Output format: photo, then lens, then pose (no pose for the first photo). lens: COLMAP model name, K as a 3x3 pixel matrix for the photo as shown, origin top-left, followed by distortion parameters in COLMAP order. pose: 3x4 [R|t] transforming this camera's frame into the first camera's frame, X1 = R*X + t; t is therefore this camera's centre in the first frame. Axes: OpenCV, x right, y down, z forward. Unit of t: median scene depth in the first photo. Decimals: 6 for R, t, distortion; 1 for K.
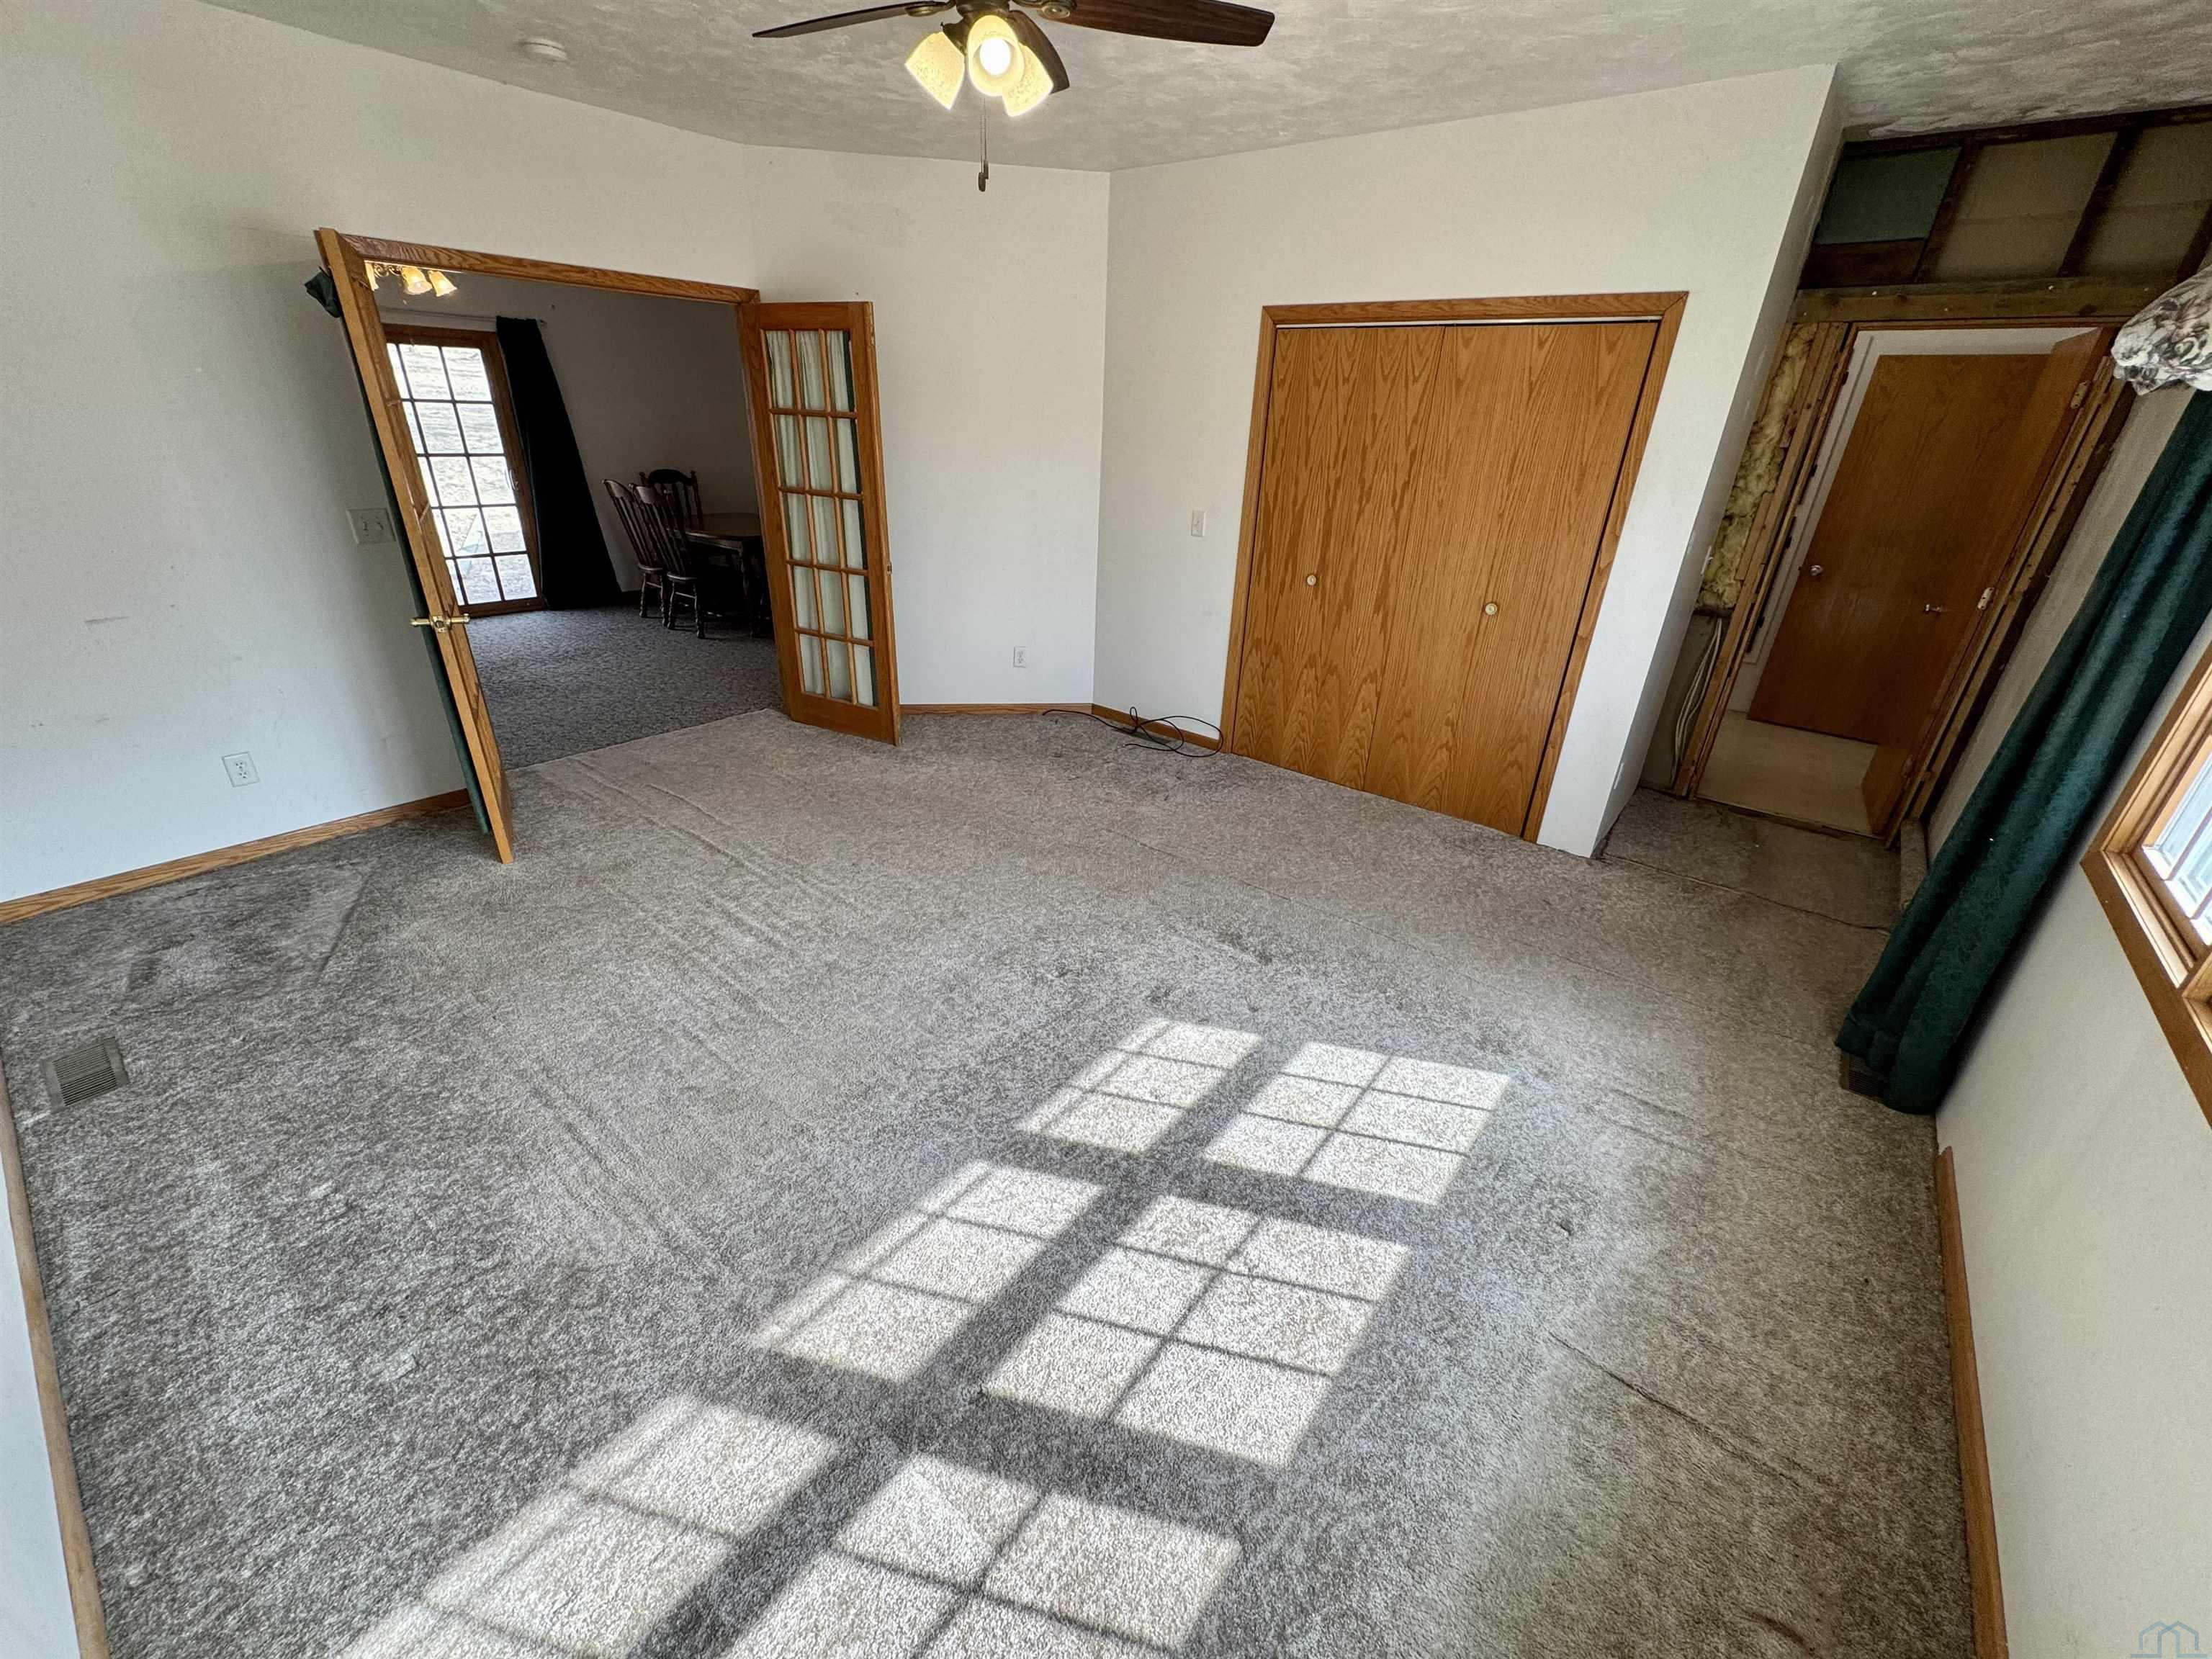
lens RADIAL K [[887.4, 0, 1108.1], [0, 887.4, 831.8], [0, 0, 1]] dist [0.001381, 0.000179]
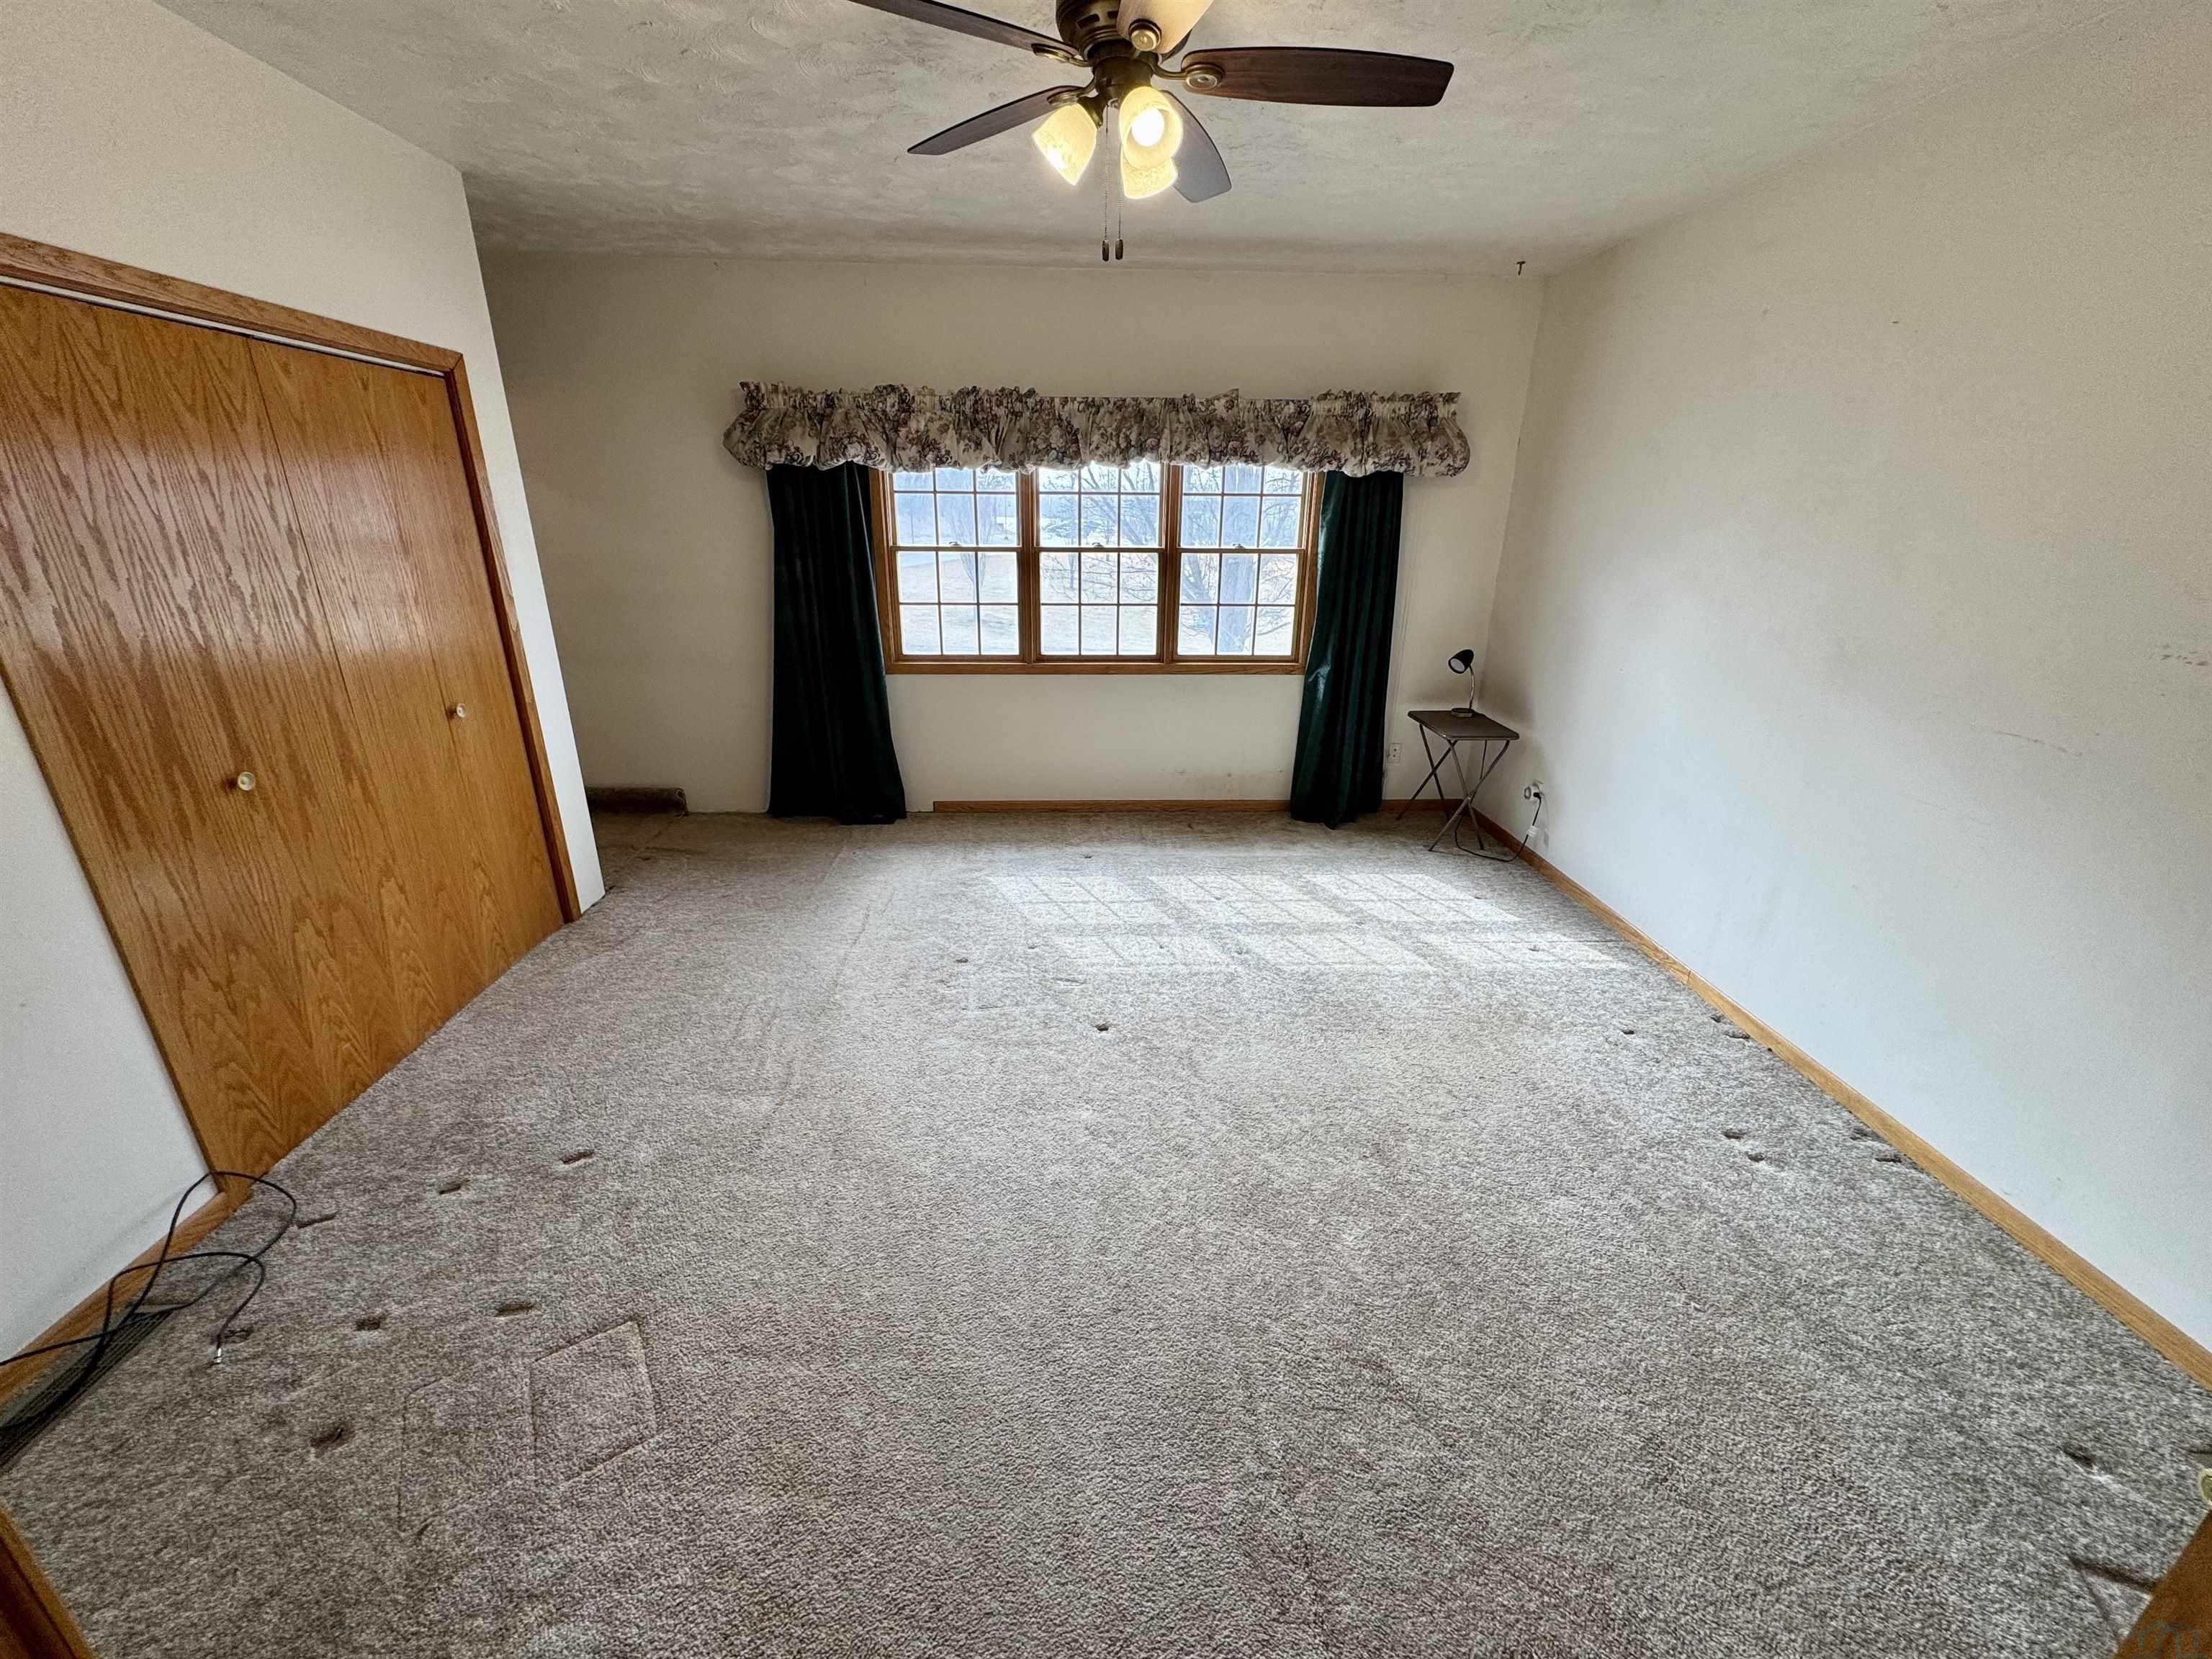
lens RADIAL K [[887.4, 0, 1109.0], [0, 887.4, 829.4], [0, 0, 1]] dist [0.001381, 0.000179]
pose [[-0.665988, -0.299922, 0.683013, -0.521871], [0.283855, 0.744843, 0.603851, -0.475117], [-0.689845, 0.596034, -0.410922, 0.962952]]
